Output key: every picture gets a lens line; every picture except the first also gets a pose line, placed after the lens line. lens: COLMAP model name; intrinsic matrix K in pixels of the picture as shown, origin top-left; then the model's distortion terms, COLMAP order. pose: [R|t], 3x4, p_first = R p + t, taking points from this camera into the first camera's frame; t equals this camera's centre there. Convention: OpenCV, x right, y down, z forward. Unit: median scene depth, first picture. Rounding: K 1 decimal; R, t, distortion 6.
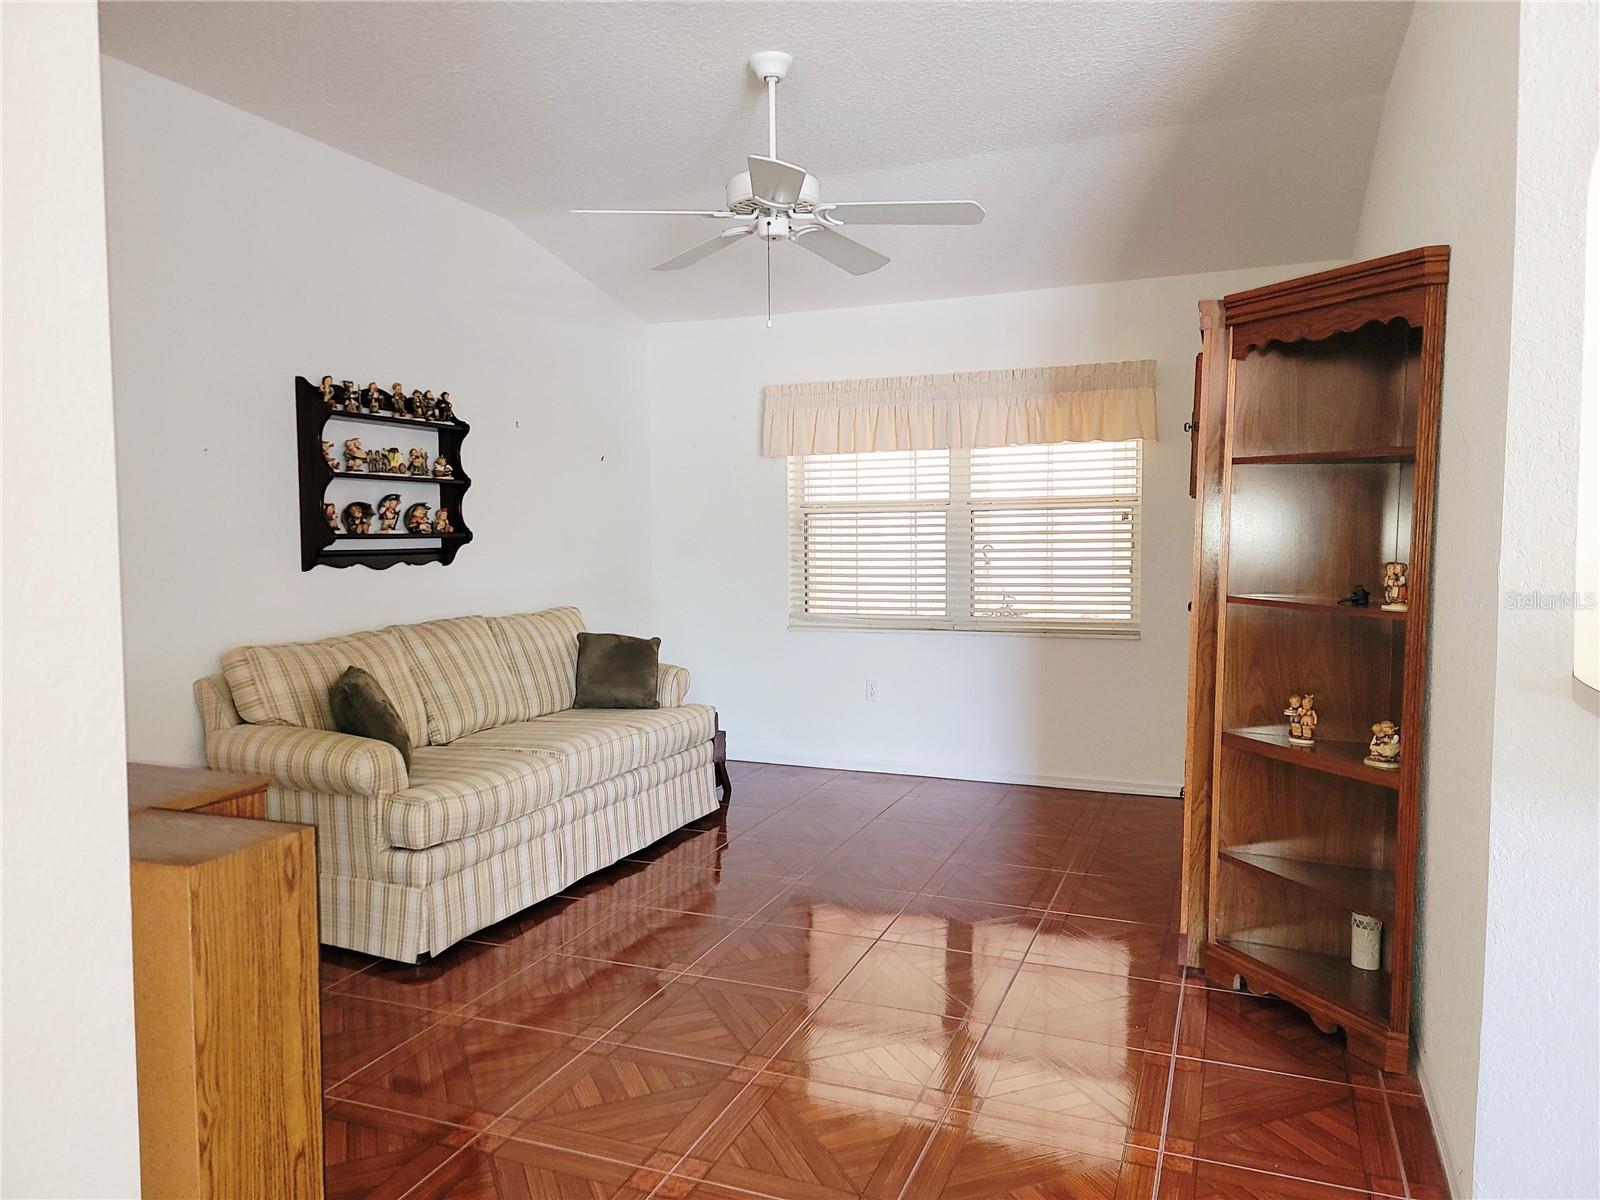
lens RADIAL K [[1099.6, 0, 800.6], [0, 1099.6, 593.8], [0, 0, 1]] dist [0.088334, -0.072148]
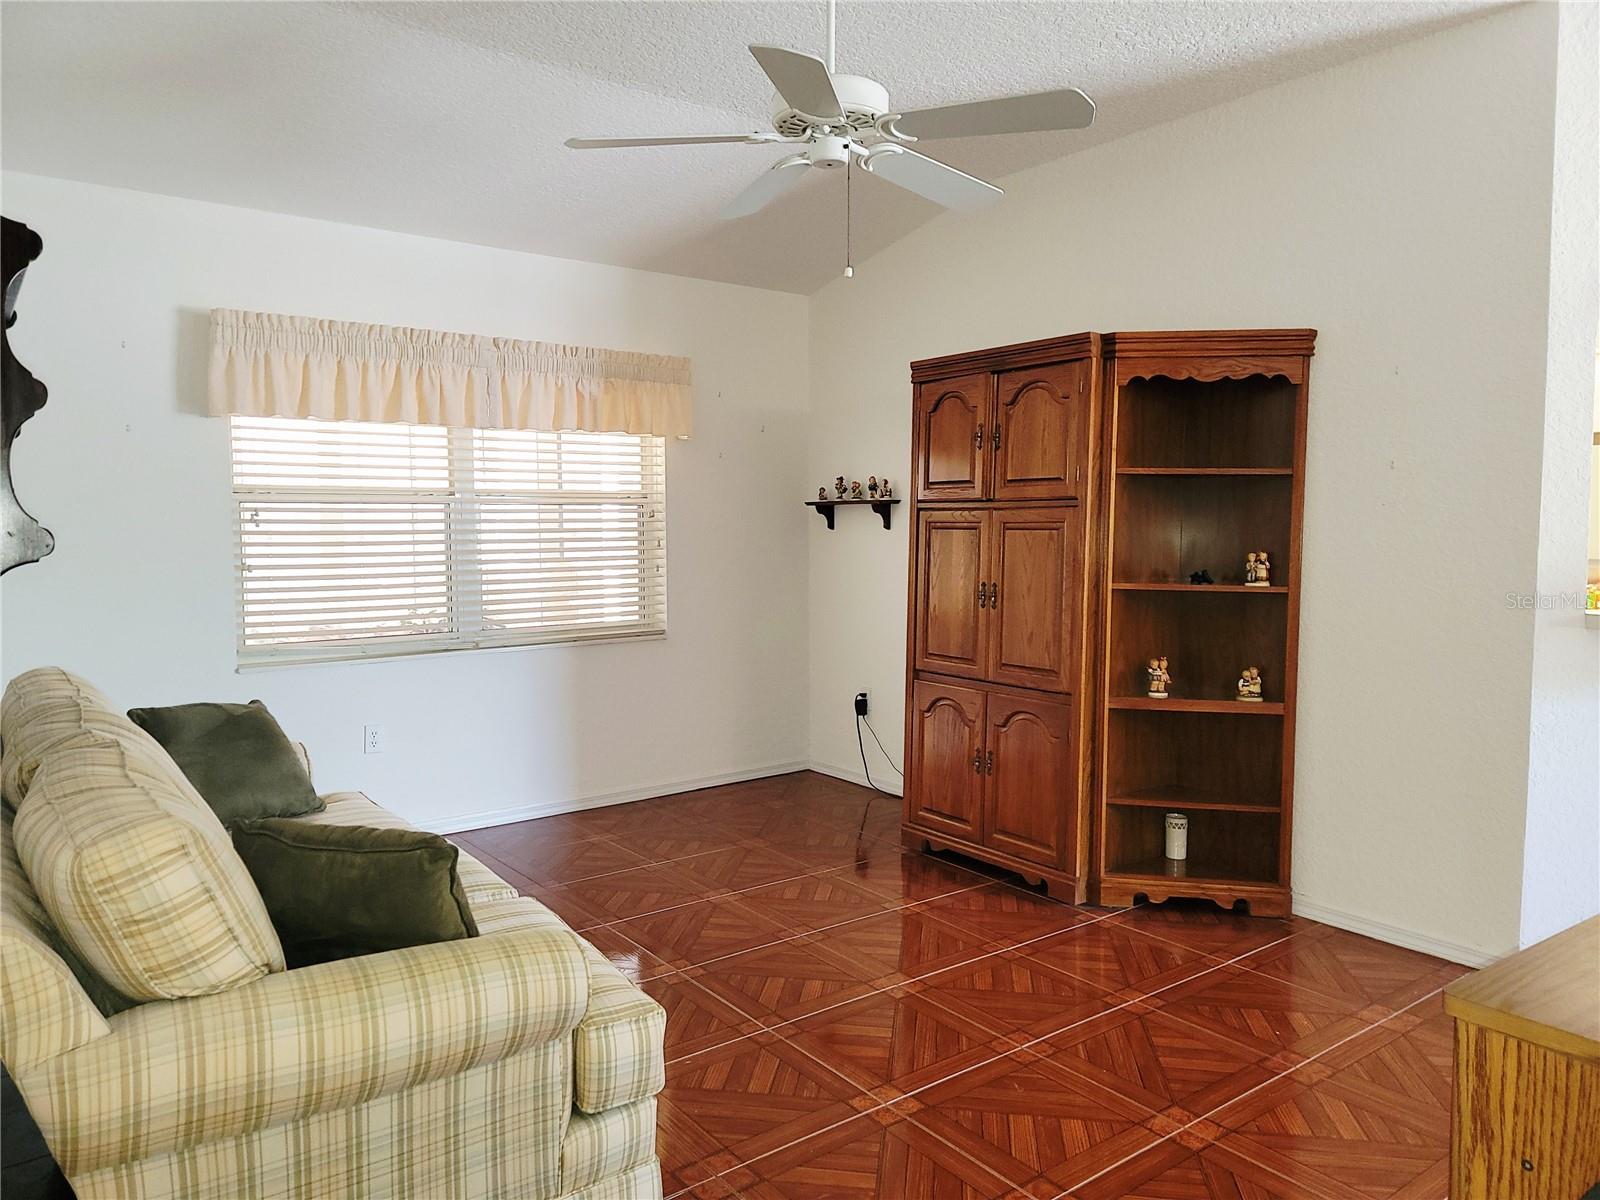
lens RADIAL K [[1099.6, 0, 800.6], [0, 1099.6, 593.8], [0, 0, 1]] dist [0.088334, -0.072148]
pose [[0.520483, -0.050184, 0.852396, -0.632873], [0.048318, 0.998403, 0.029277, -0.029552], [-0.852504, 0.025948, 0.522077, 0.519733]]
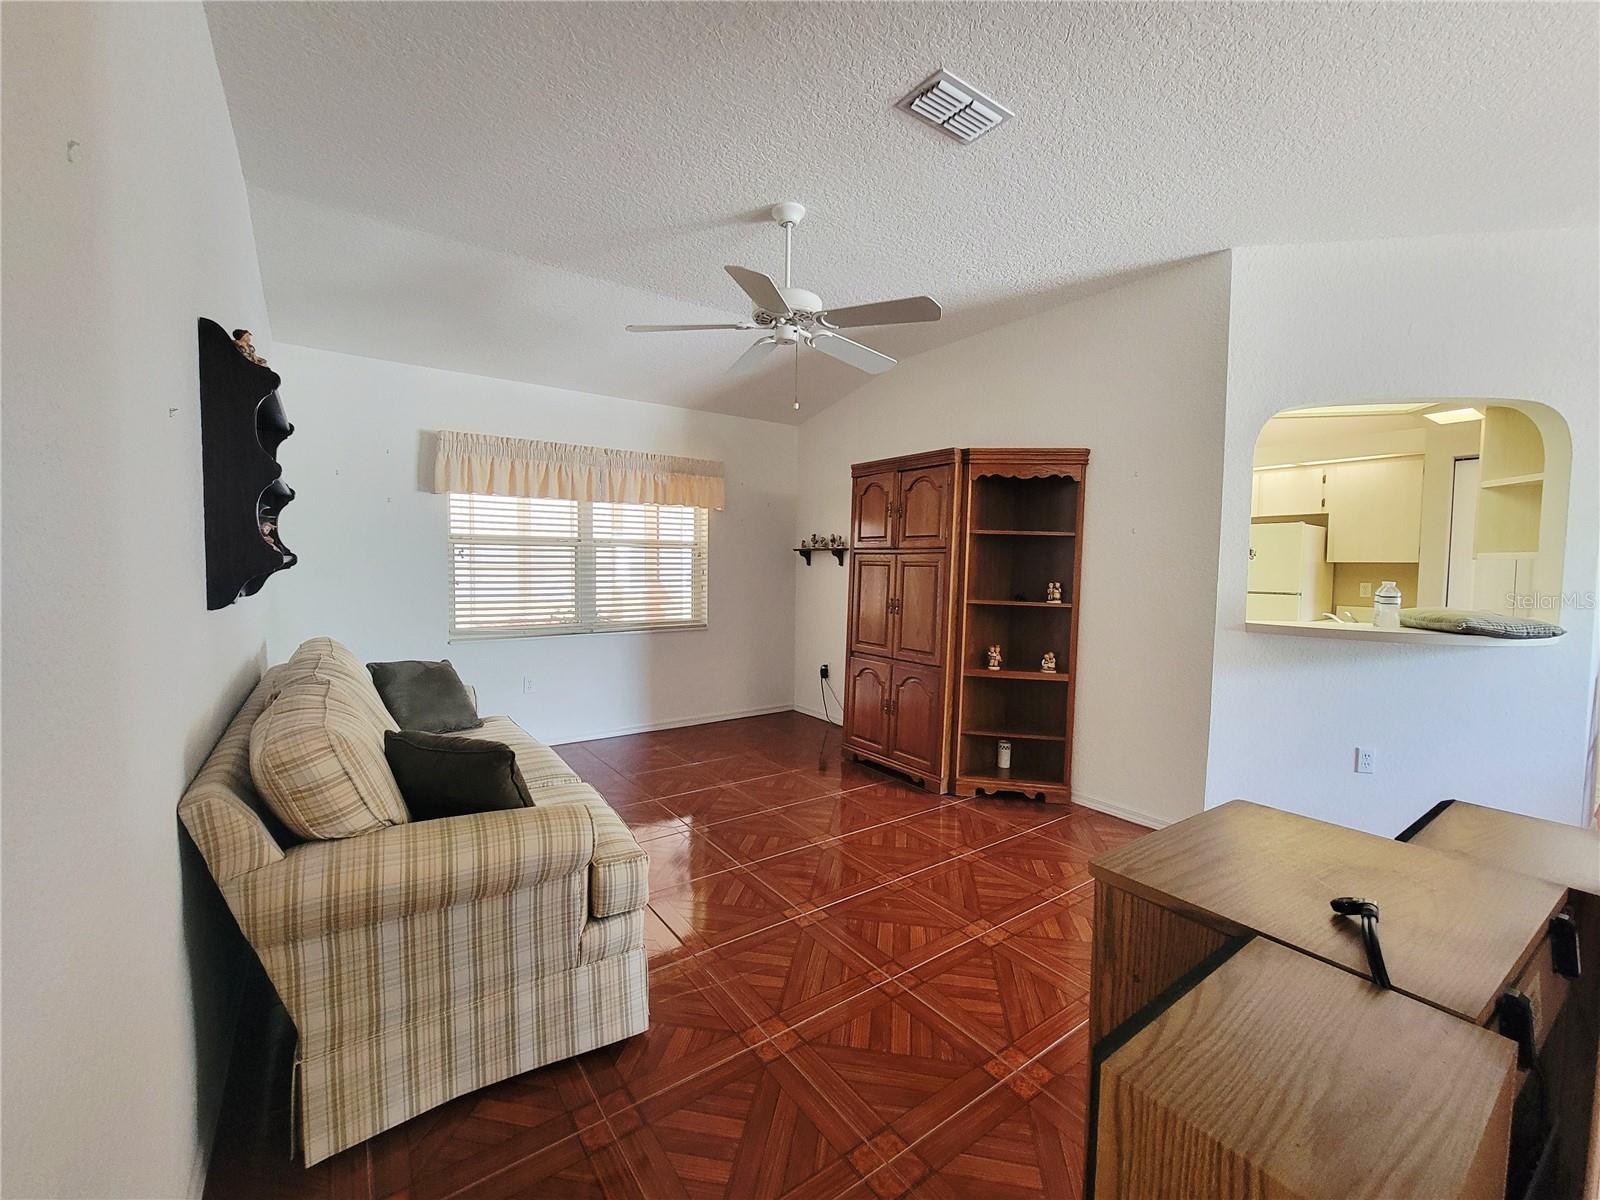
lens RADIAL K [[648.7, 0, 797.5], [0, 648.7, 599.6], [0, 0, 1]] dist [-0.000590, -0.000129]
pose [[0.542273, -0.032019, 0.839592, -0.582020], [0.031460, 0.999347, 0.017792, -0.021947], [-0.839613, 0.016765, 0.542926, 0.491589]]
